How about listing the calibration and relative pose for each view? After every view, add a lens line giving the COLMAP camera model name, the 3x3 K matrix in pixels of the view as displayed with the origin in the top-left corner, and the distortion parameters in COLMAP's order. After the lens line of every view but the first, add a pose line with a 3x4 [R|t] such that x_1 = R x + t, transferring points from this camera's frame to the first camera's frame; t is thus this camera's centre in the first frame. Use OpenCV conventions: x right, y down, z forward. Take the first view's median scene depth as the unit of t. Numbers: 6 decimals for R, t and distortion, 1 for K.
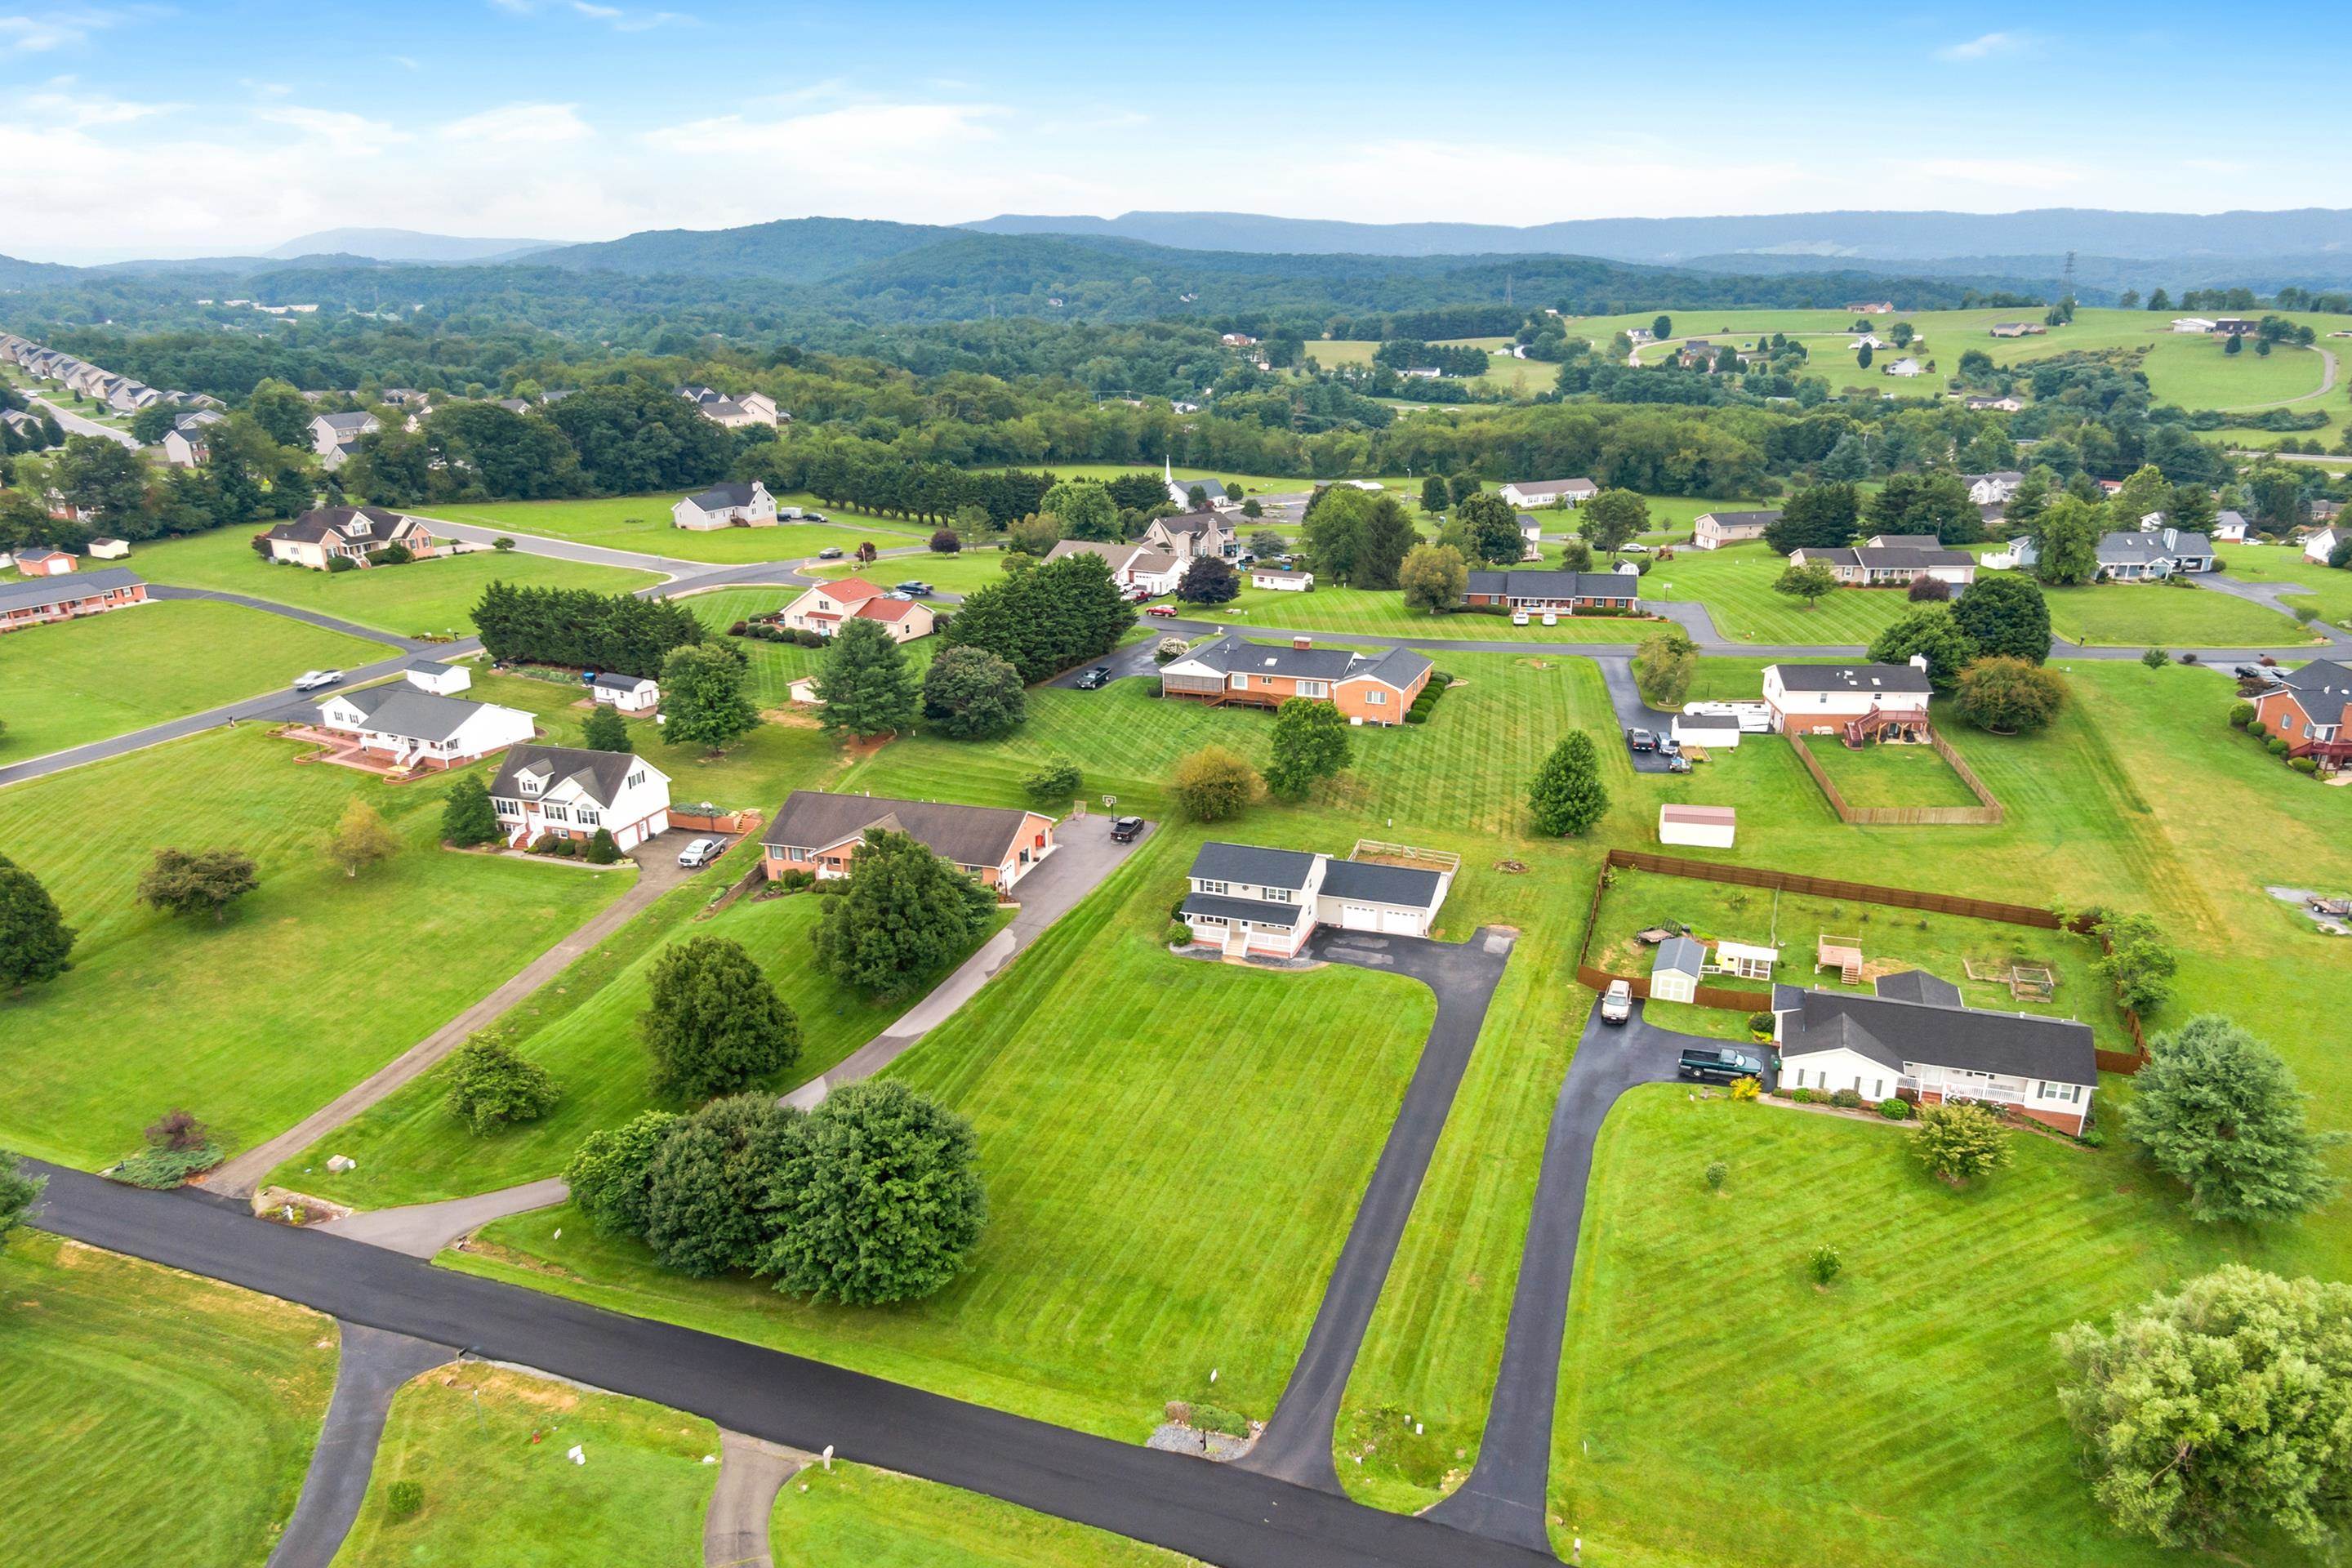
lens RADIAL K [[1550.7, 0, 1176.0], [0, 1550.7, 784.0], [0, 0, 1]] dist [0.030145, -0.049404]
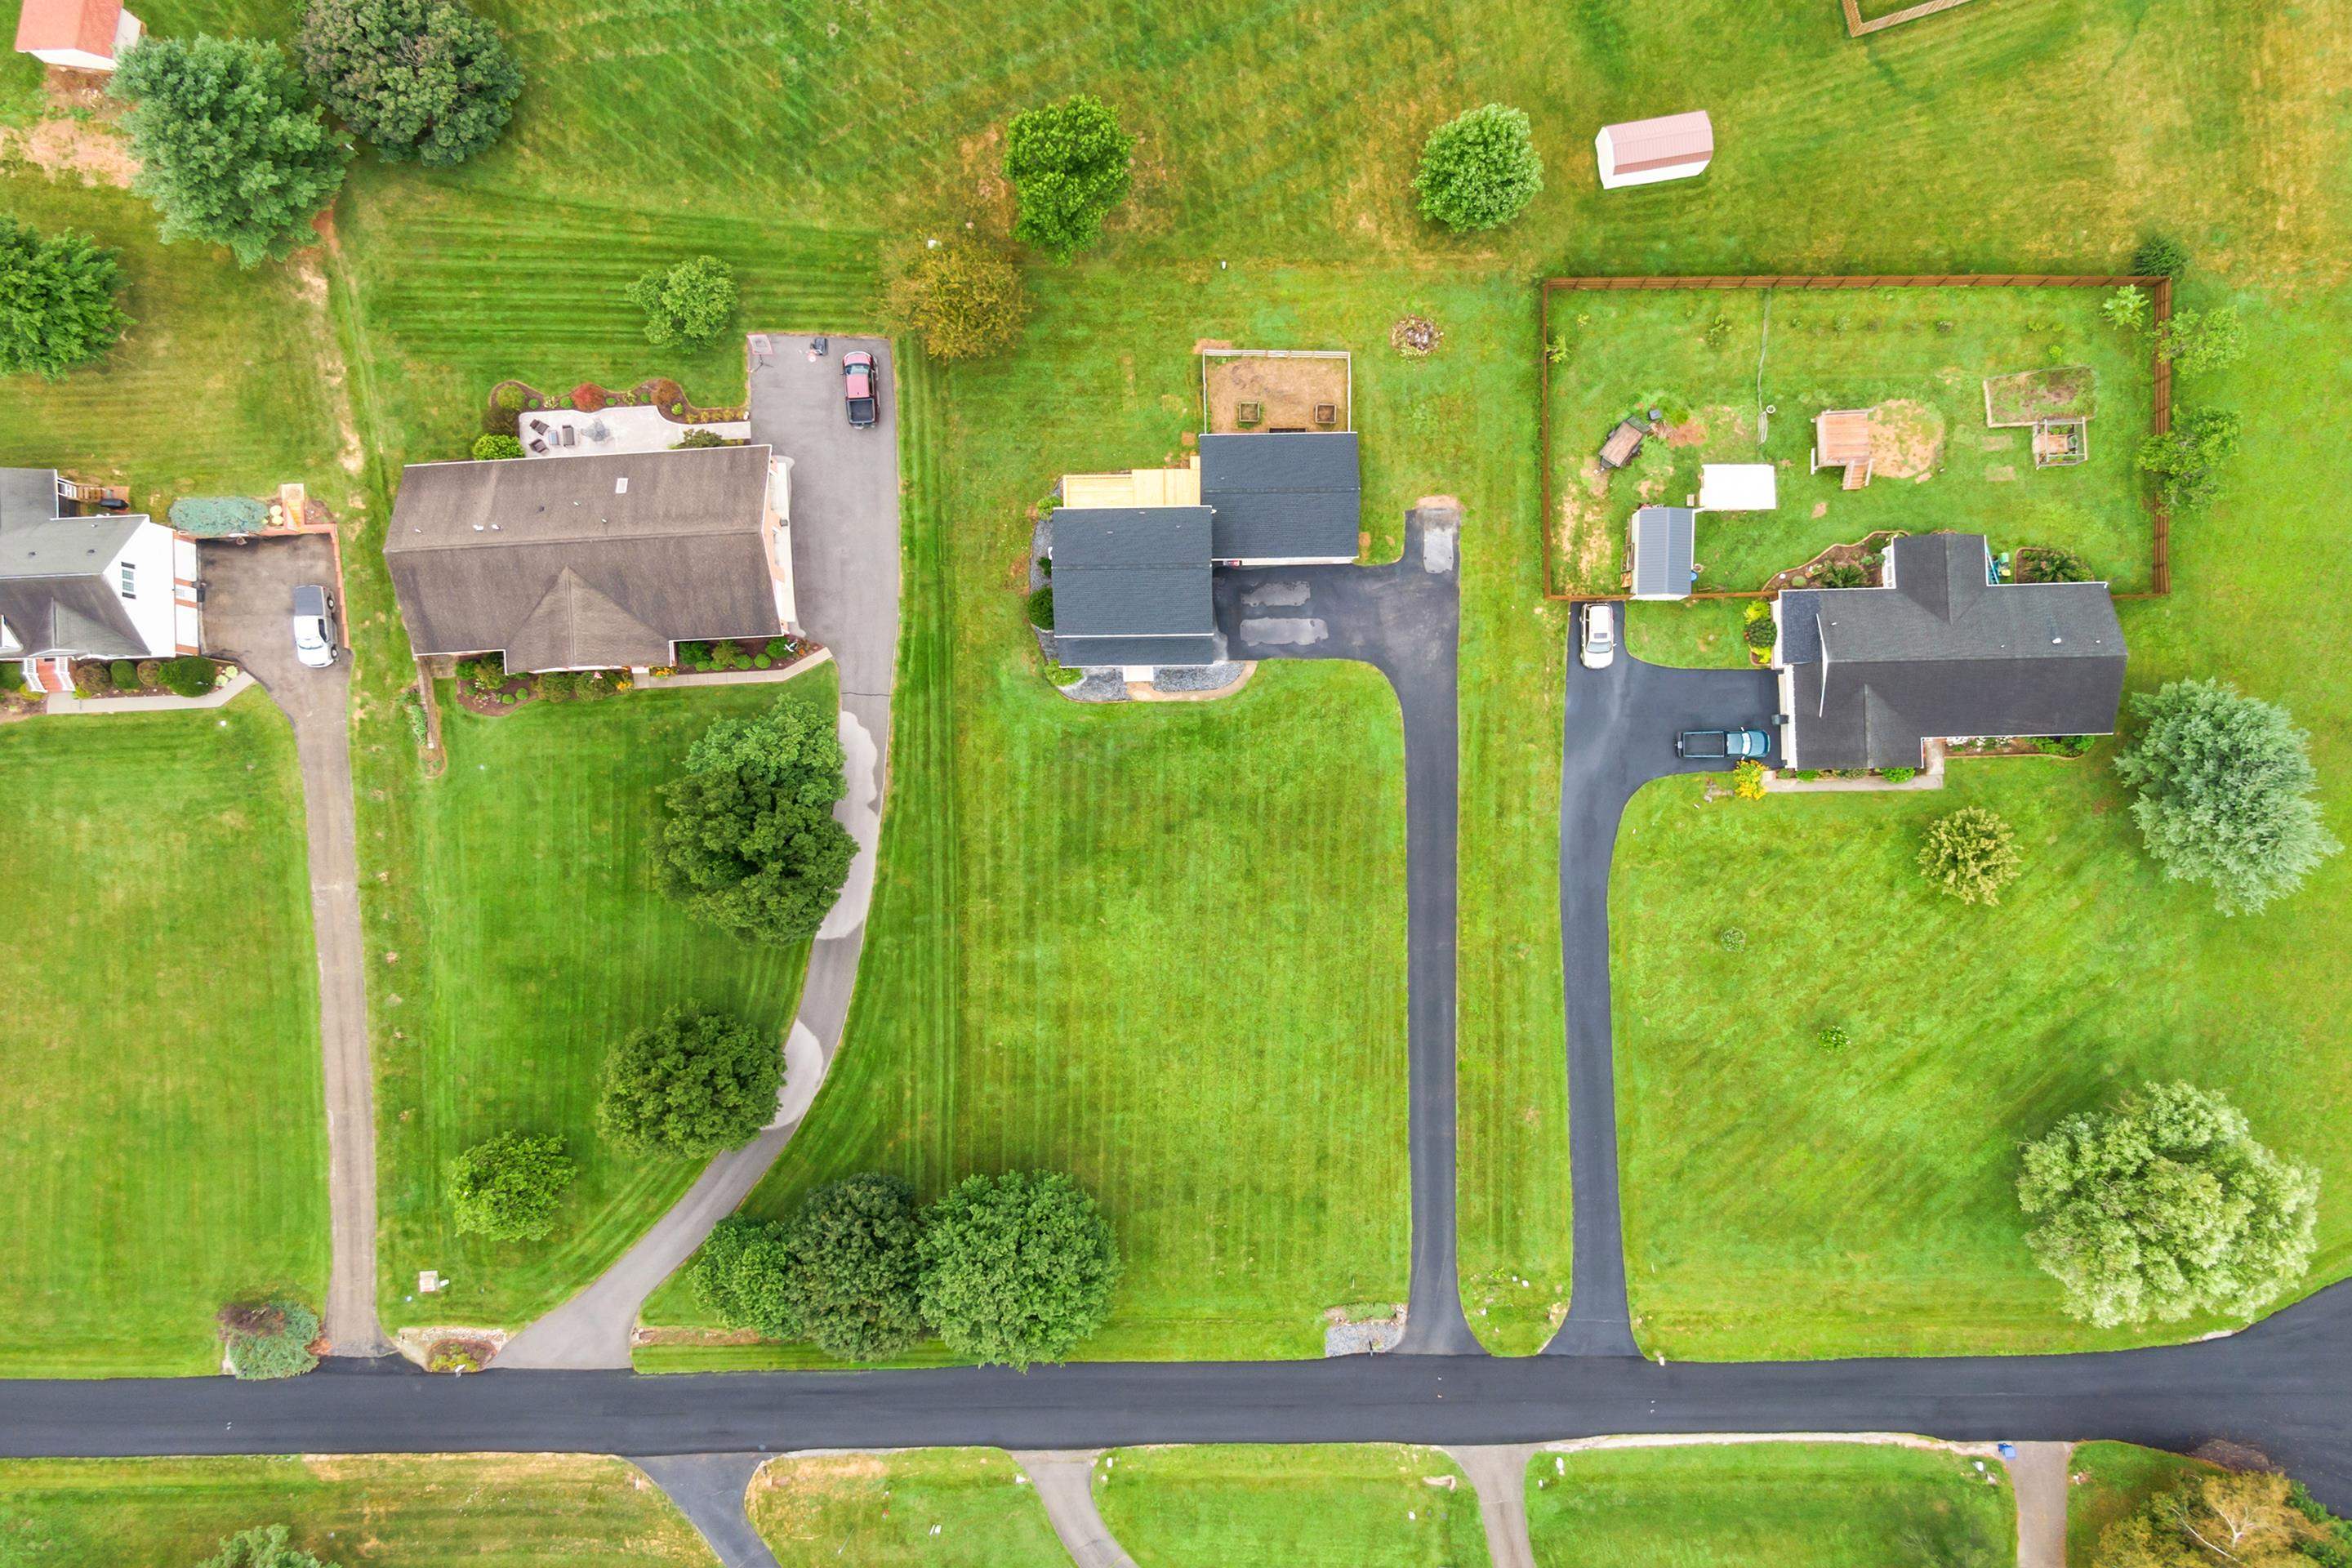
lens RADIAL K [[1550.7, 0, 1176.0], [0, 1550.7, 784.0], [0, 0, 1]] dist [0.030145, -0.049404]
pose [[0.920961, -0.387653, -0.039438, 0.068542], [0.171919, 0.313422, 0.933922, -0.649809], [-0.349677, -0.866886, 0.355295, 0.676971]]
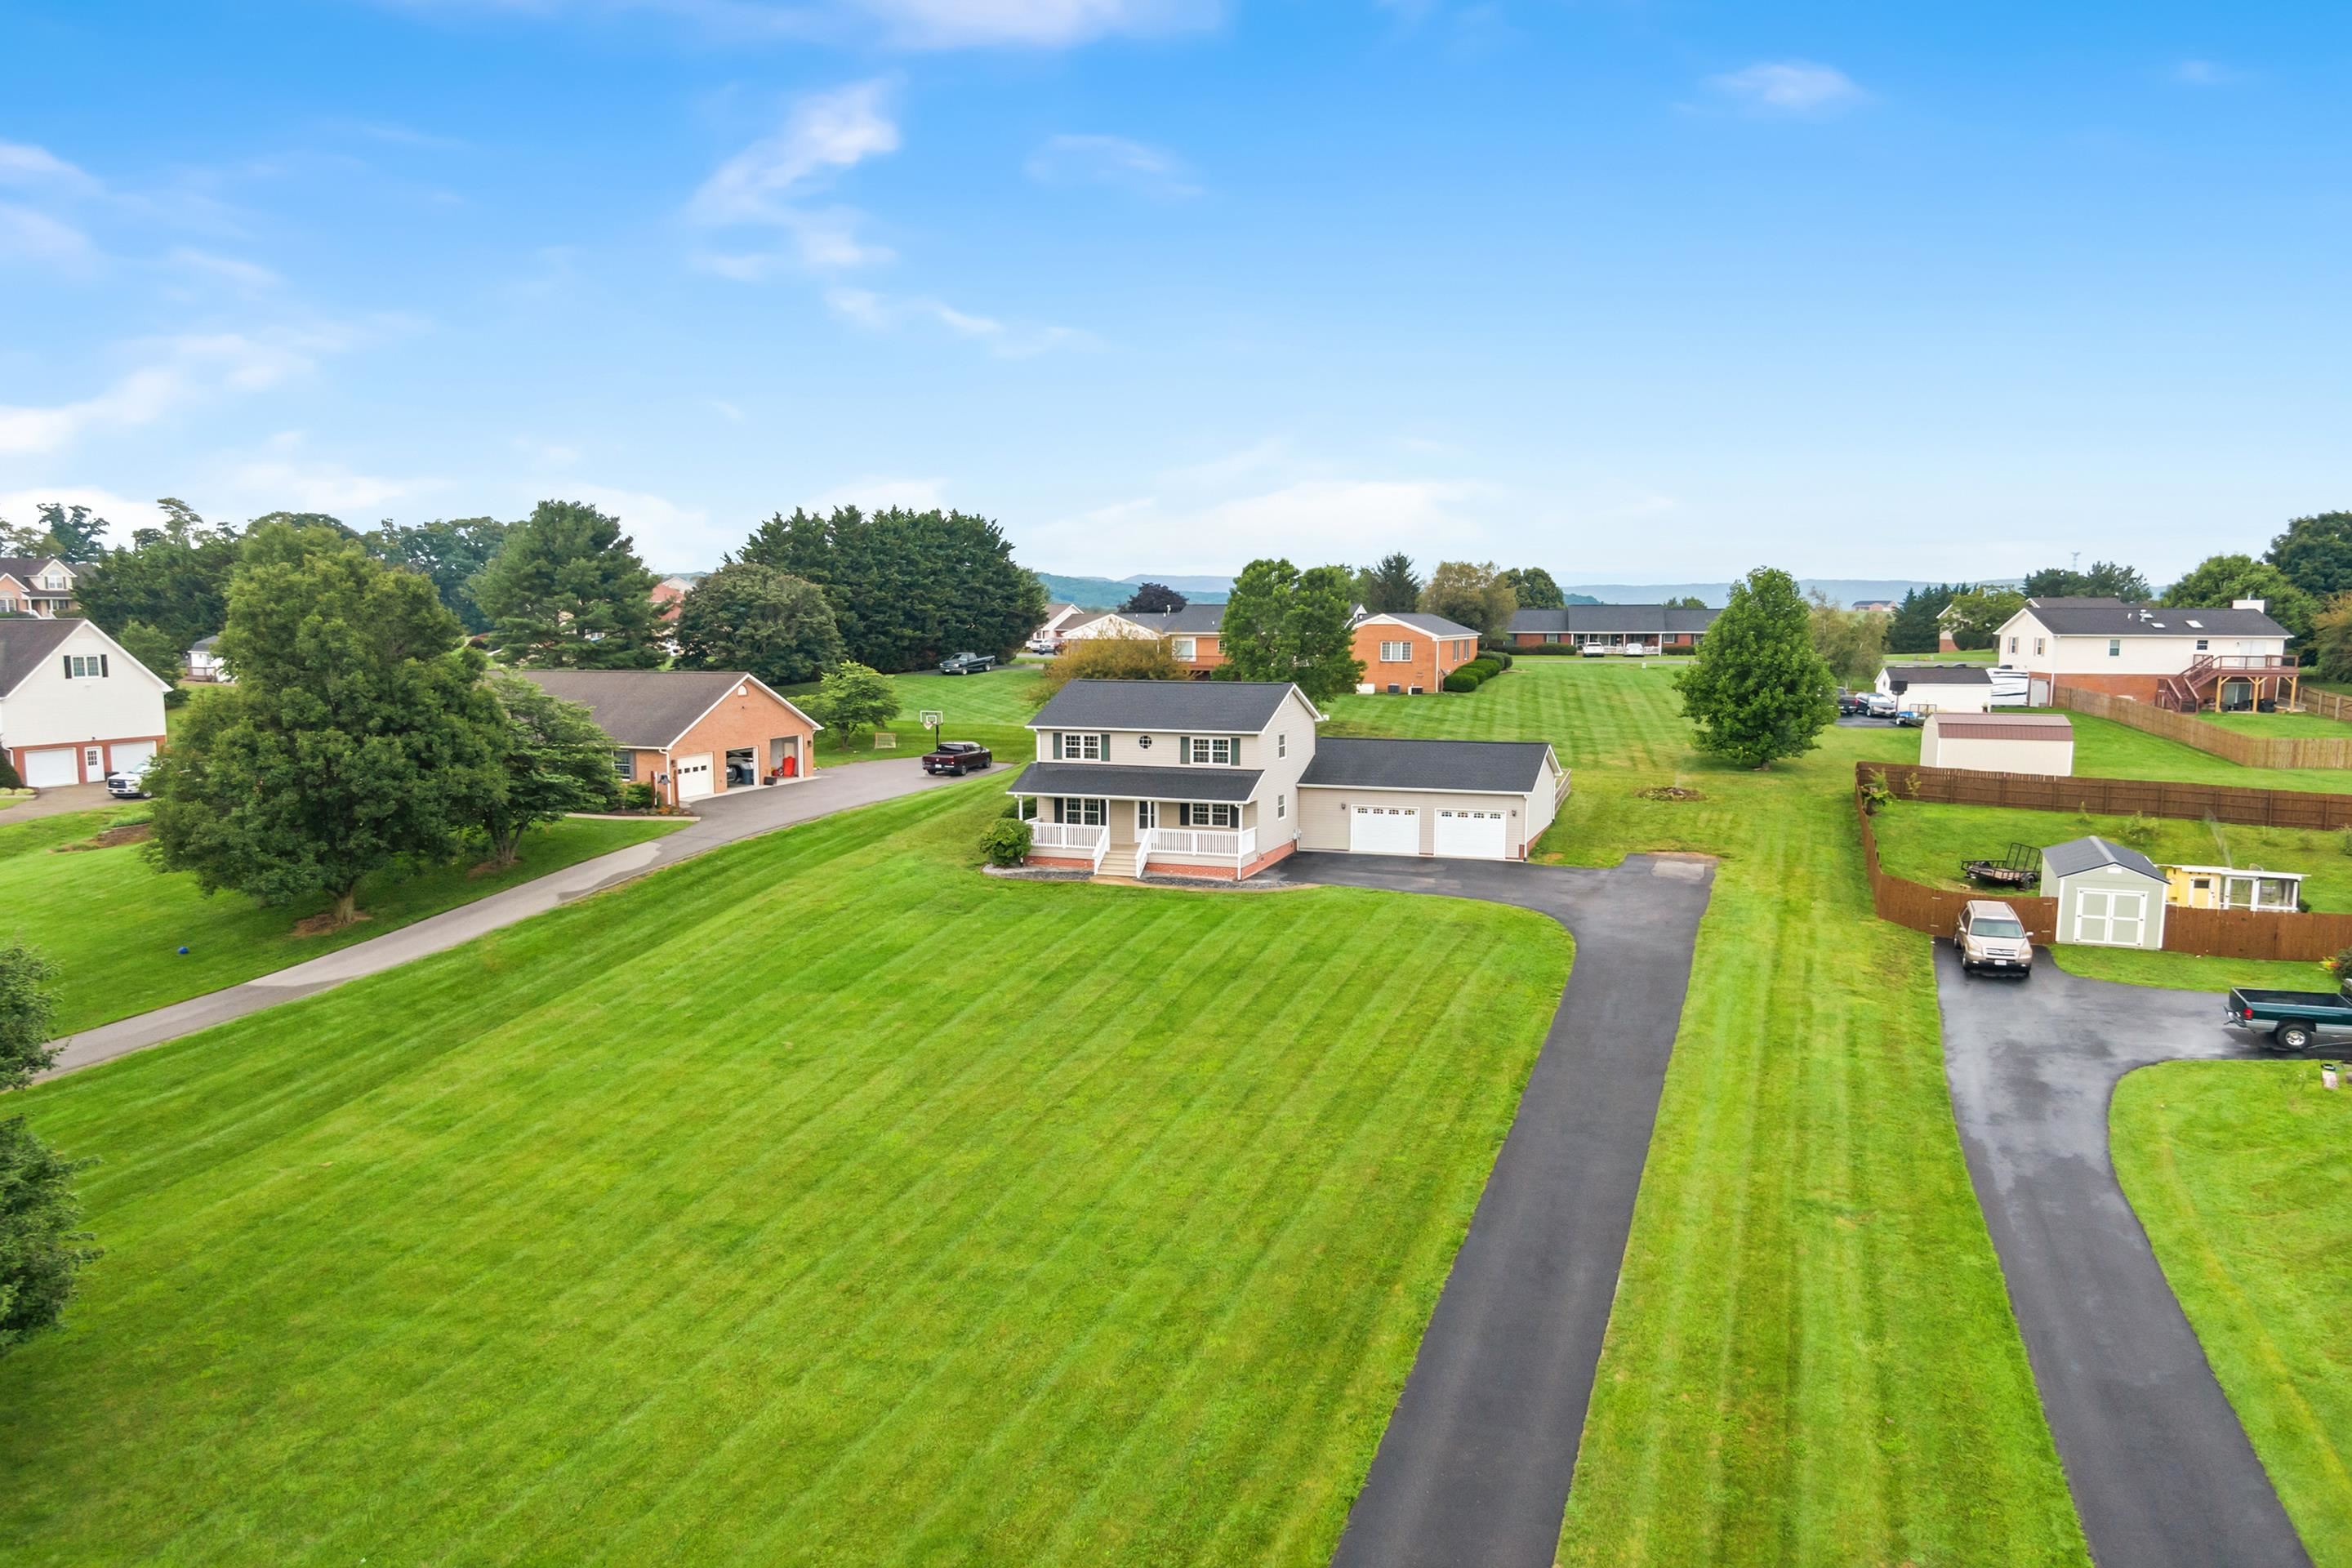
lens RADIAL K [[1550.7, 0, 1176.0], [0, 1550.7, 784.0], [0, 0, 1]] dist [0.030145, -0.049404]
pose [[0.999956, 0.009316, -0.001058, 0.060176], [-0.009323, 0.975979, -0.217664, 0.200231], [-0.000995, 0.217664, 0.976023, 0.588739]]
